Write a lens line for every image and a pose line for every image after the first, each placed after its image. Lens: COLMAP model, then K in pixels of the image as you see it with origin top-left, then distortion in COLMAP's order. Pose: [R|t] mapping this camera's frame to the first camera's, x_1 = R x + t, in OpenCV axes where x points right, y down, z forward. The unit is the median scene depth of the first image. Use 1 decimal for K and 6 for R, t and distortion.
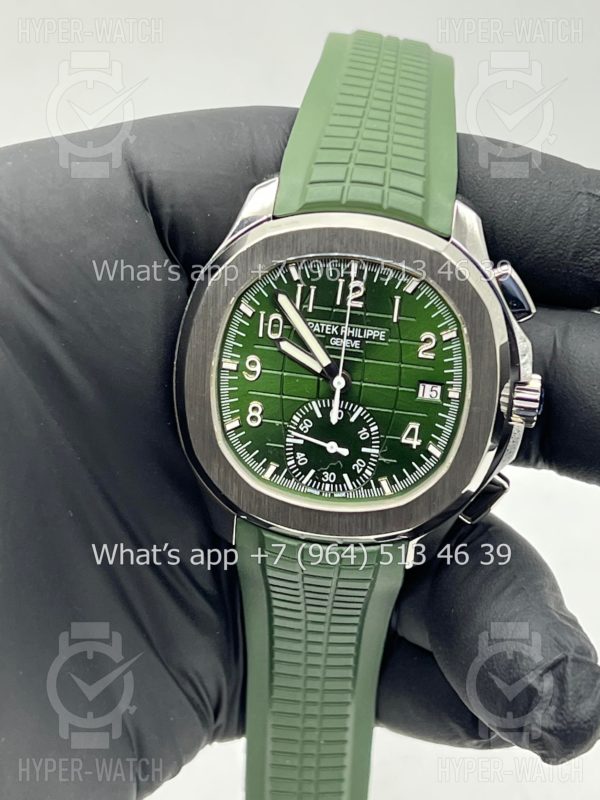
lens RADIAL K [[1777.0, 0, 300.0], [0, 1777.0, 400.0], [0, 0, 1]] dist [0.307820, 0.134393]
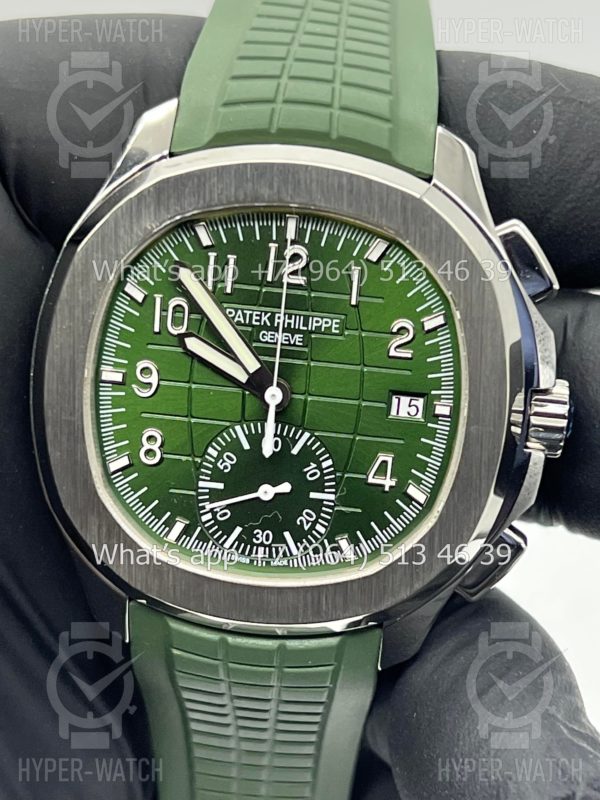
lens RADIAL K [[1815.1, 0, 300.4], [0, 1815.1, 434.8], [0, 0, 1]] dist [0.260367, -0.075780]
pose [[0.999597, -0.023280, 0.016266, 0.020498], [0.023983, 0.998725, -0.044422, 0.035843], [-0.015211, 0.044794, 0.998880, 0.306683]]
